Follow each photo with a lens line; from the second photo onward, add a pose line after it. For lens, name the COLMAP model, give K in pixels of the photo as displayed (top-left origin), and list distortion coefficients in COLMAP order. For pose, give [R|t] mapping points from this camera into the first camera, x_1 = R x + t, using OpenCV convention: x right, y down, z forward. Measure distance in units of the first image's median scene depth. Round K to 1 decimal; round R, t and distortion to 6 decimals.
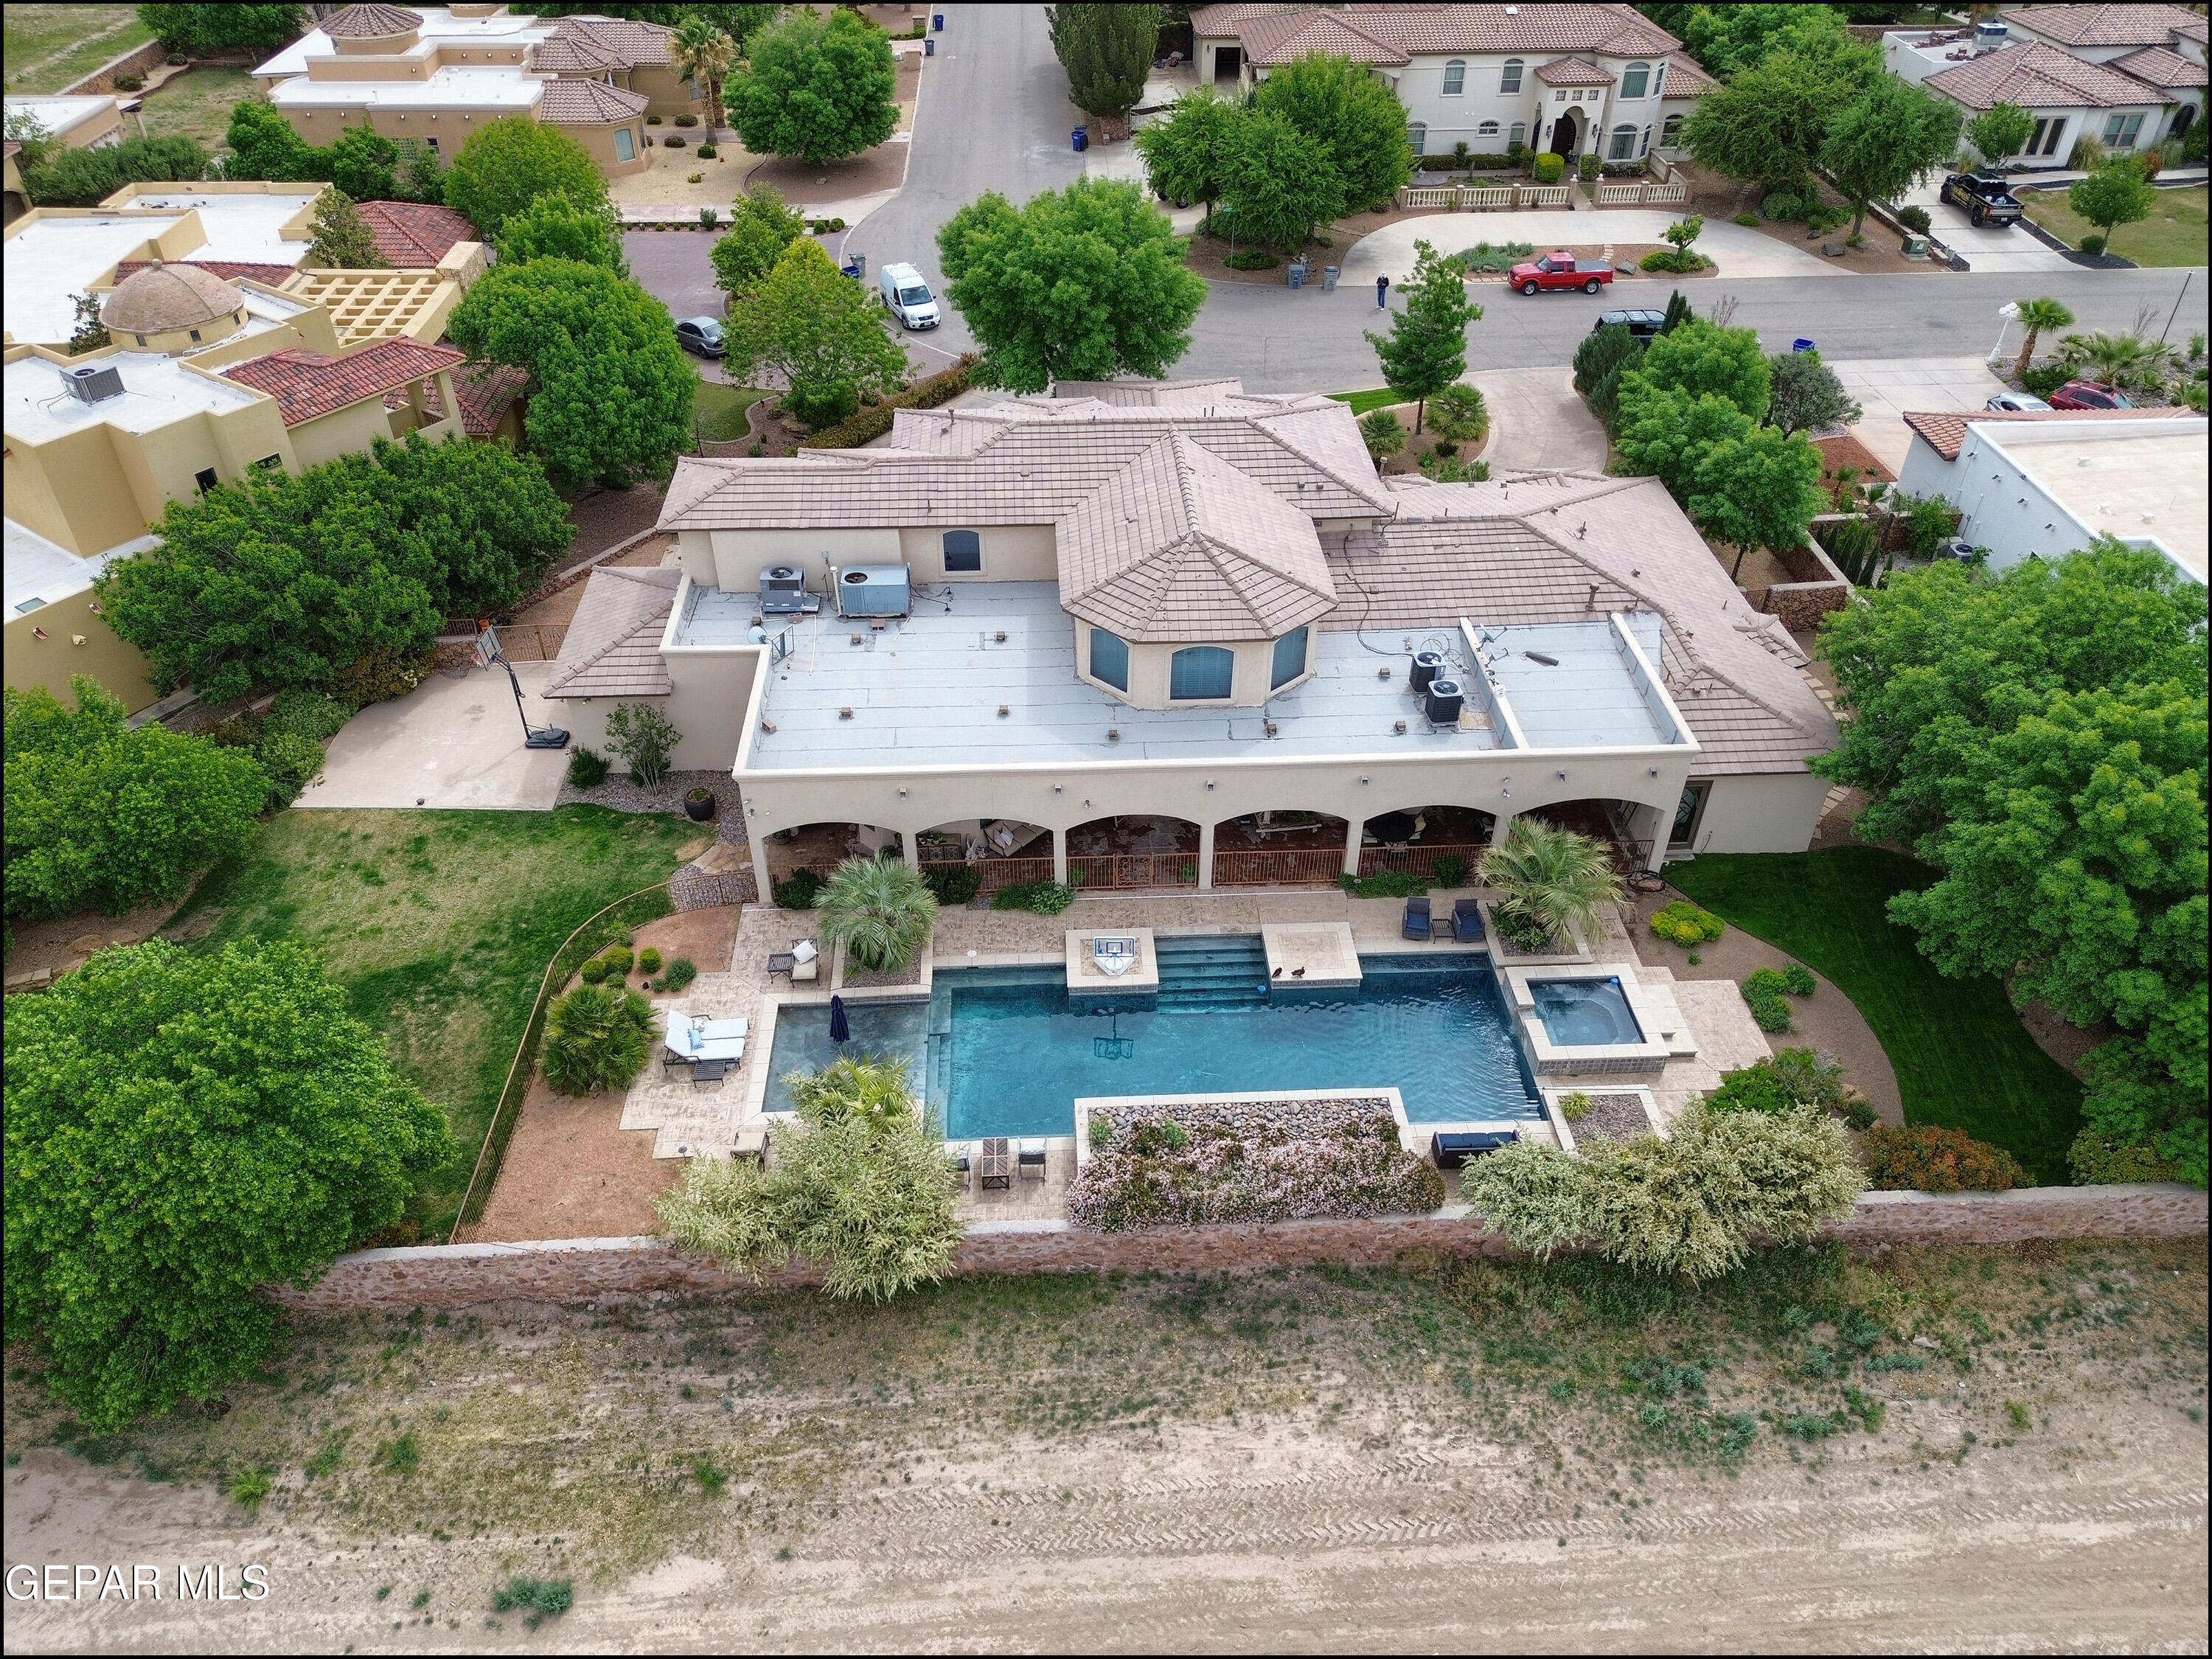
lens RADIAL K [[1570.5, 0, 1109.7], [0, 1570.5, 826.5], [0, 0, 1]] dist [0.059421, -0.048016]
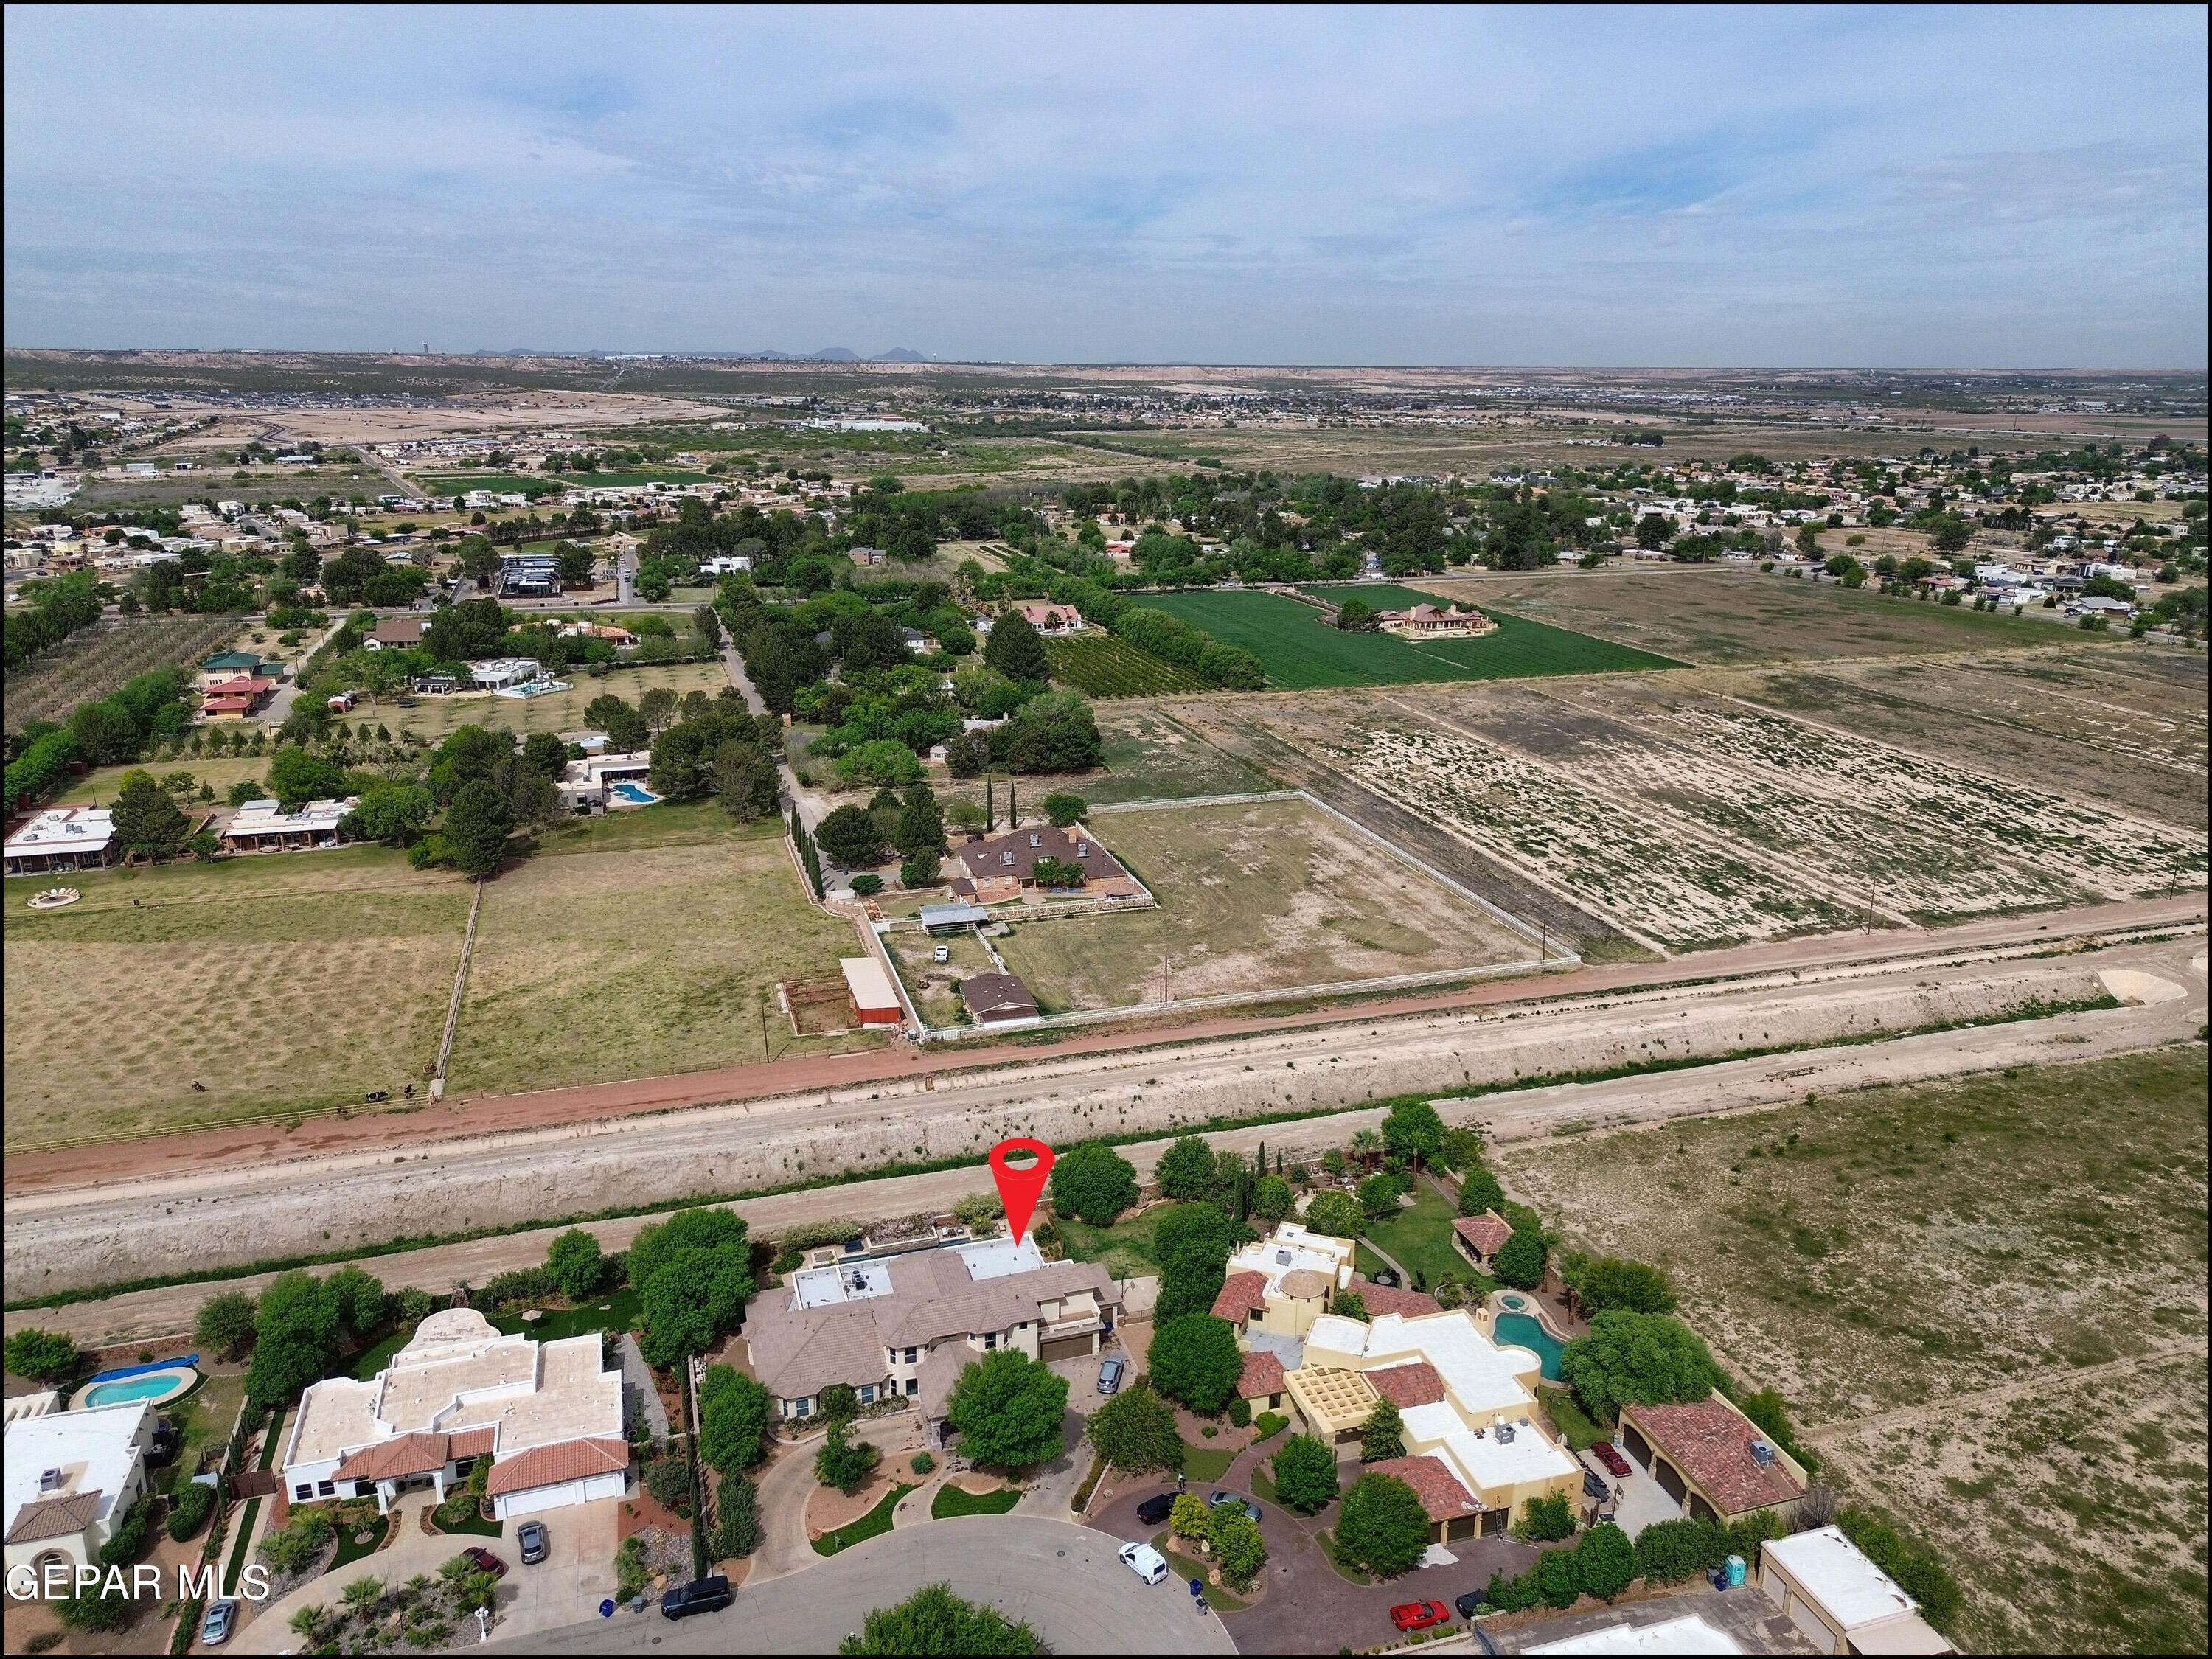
lens RADIAL K [[1558.2, 0, 1113.3], [0, 1558.2, 832.1], [0, 0, 1]] dist [0.065281, -0.060029]
pose [[-0.967865, 0.061468, -0.243843, 0.442924], [-0.164925, 0.576842, 0.800033, -3.634380], [0.189835, 0.814540, -0.548167, 2.219094]]
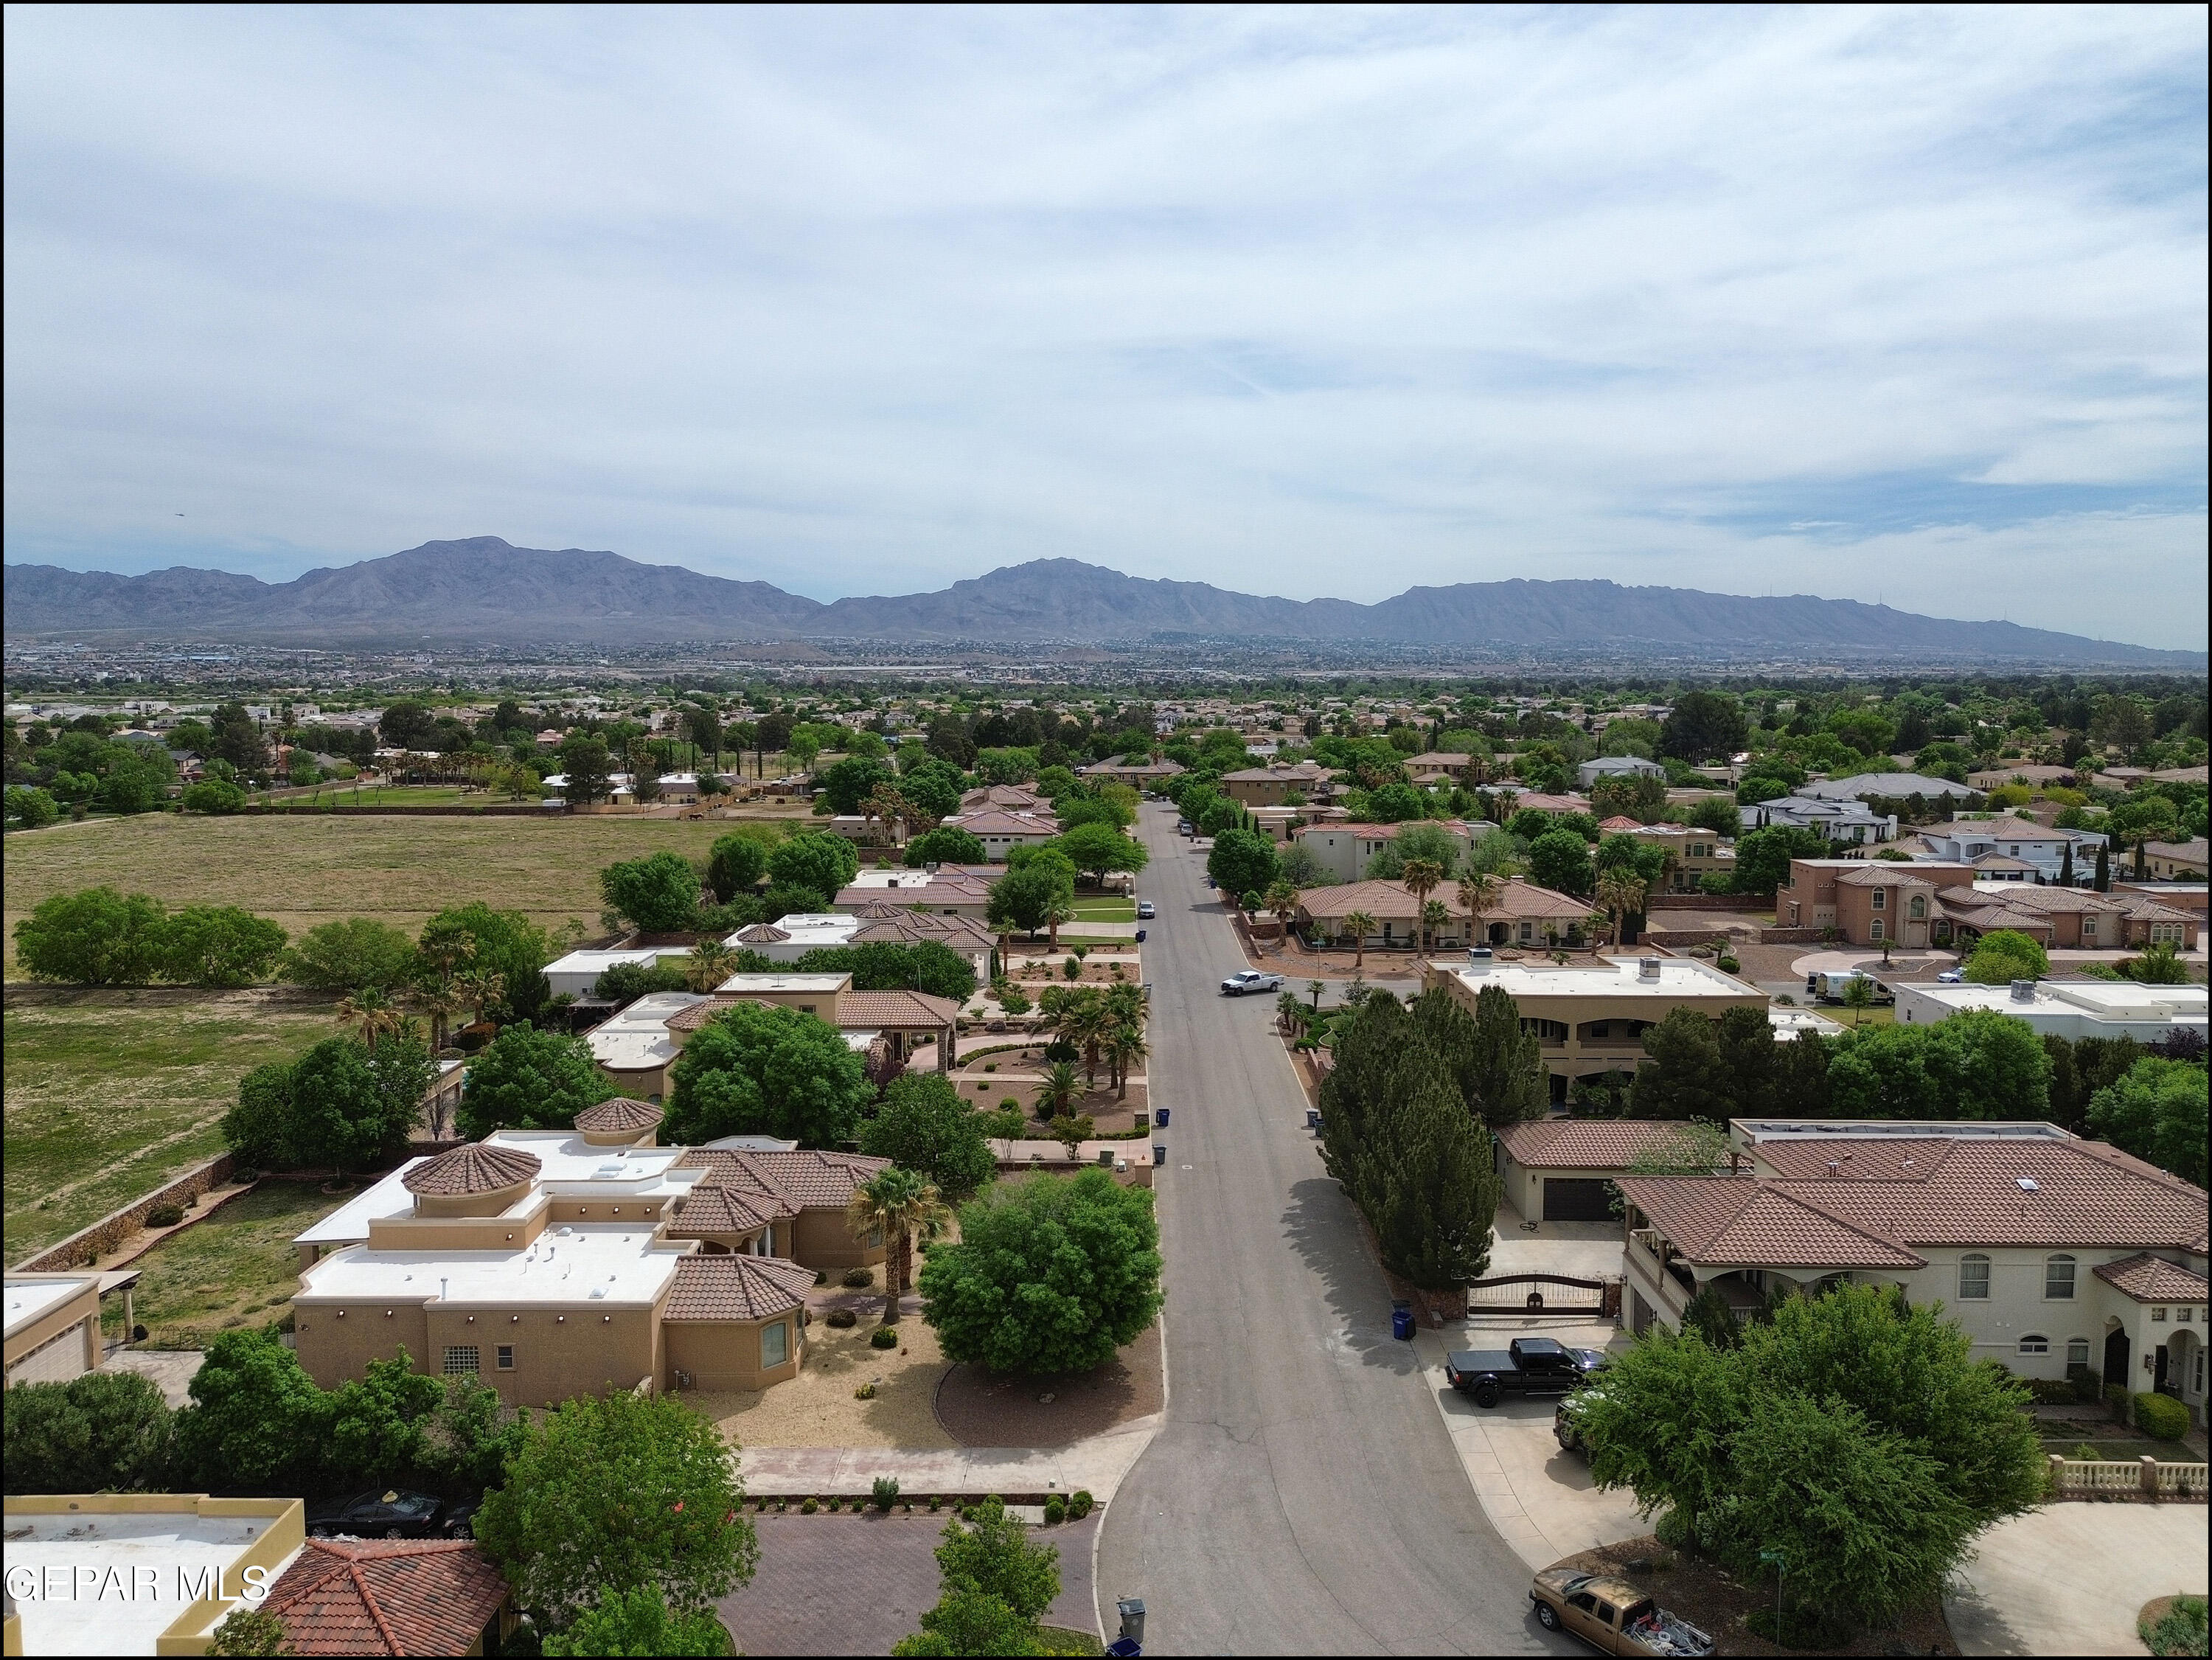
lens RADIAL K [[1570.6, 0, 1109.7], [0, 1570.6, 827.0], [0, 0, 1]] dist [0.059421, -0.048016]
pose [[0.998226, 0.001778, -0.059520, -0.244375], [-0.033770, 0.840171, -0.541269, -0.522234], [0.049044, 0.542318, 0.838740, 0.625868]]
